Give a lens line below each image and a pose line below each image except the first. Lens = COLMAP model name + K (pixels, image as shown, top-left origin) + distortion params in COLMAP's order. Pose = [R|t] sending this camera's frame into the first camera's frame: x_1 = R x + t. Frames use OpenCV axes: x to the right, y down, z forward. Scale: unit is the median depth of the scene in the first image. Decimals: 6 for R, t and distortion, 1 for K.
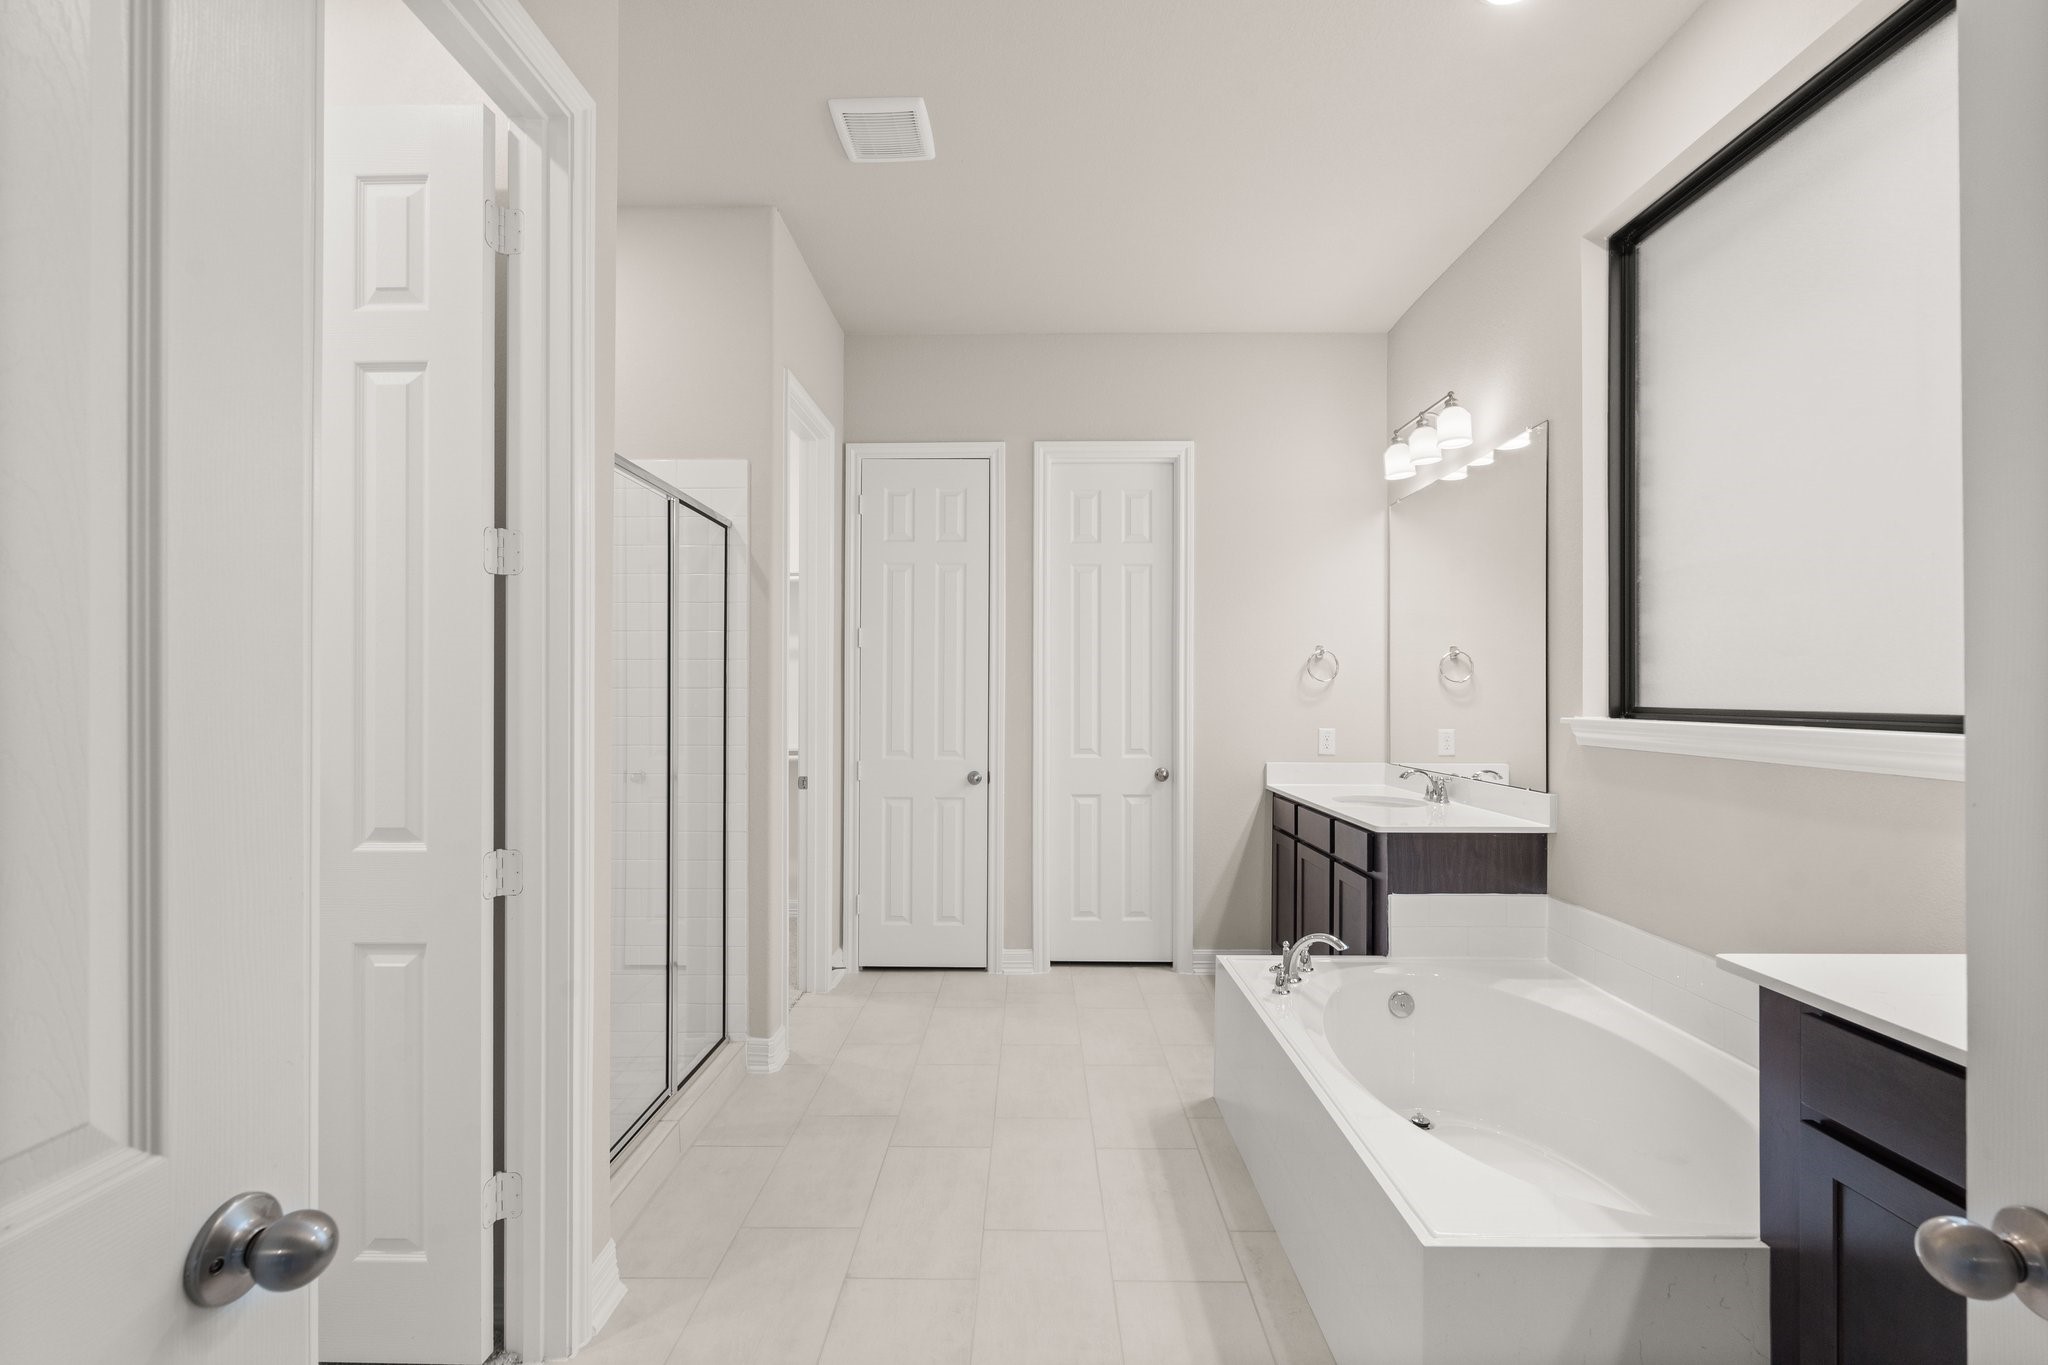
lens RADIAL K [[914.0, 0, 1020.4], [0, 914.0, 684.2], [0, 0, 1]] dist [0.000647, -0.001054]
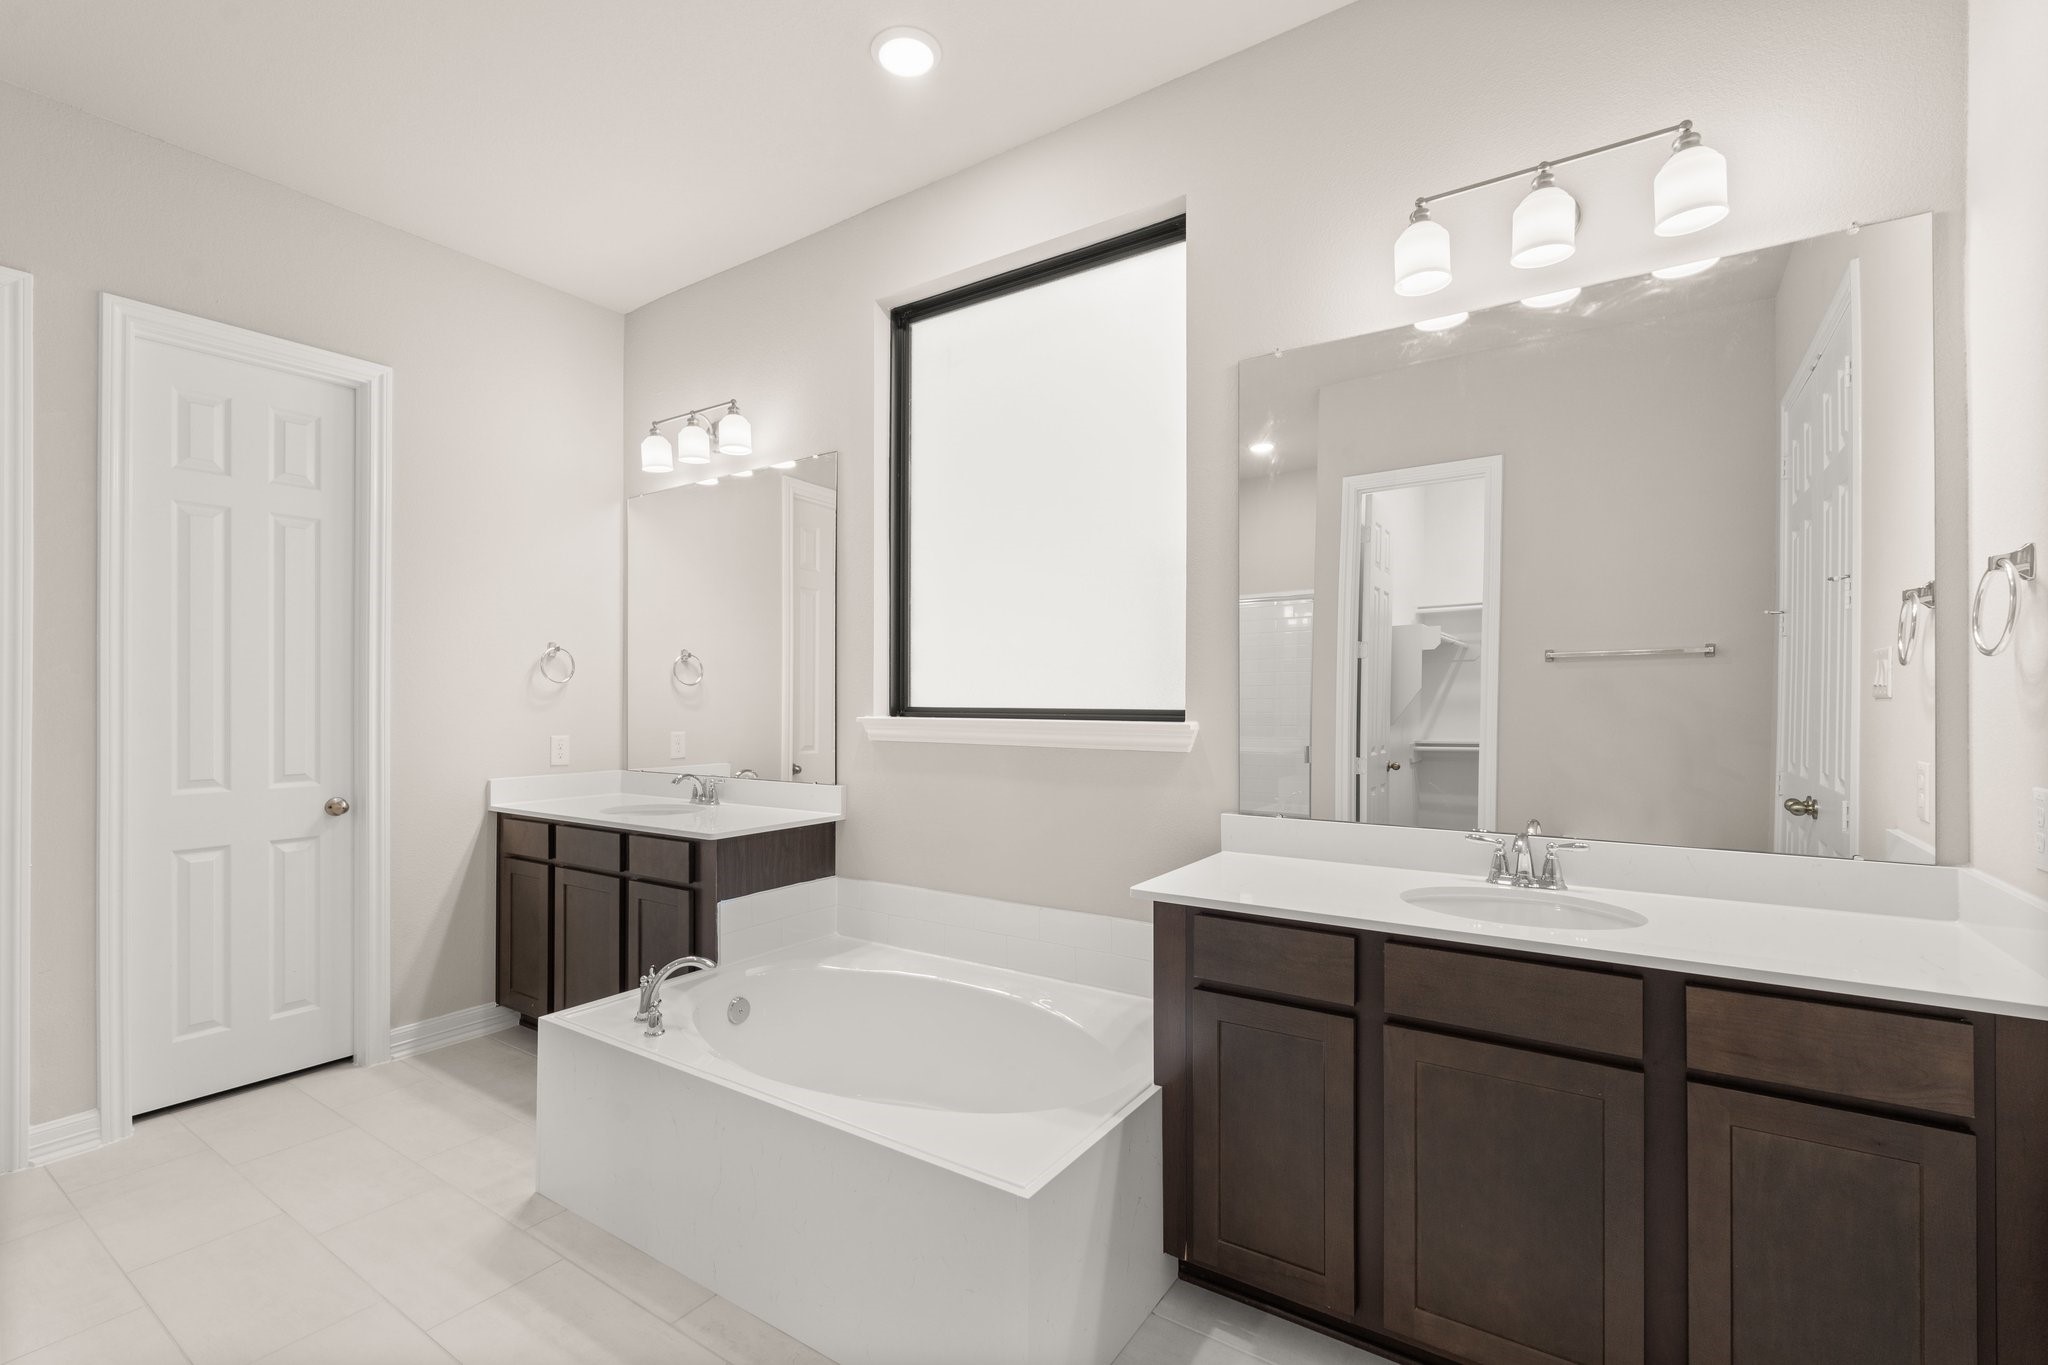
lens RADIAL K [[914.0, 0, 1024.0], [0, 914.0, 691.1], [0, 0, 1]] dist [0.000647, -0.001054]
pose [[0.550710, 0.001688, 0.834695, -0.200291], [-0.006687, 0.999975, 0.002390, 0.000164], [-0.834670, -0.006898, 0.550707, 0.167390]]
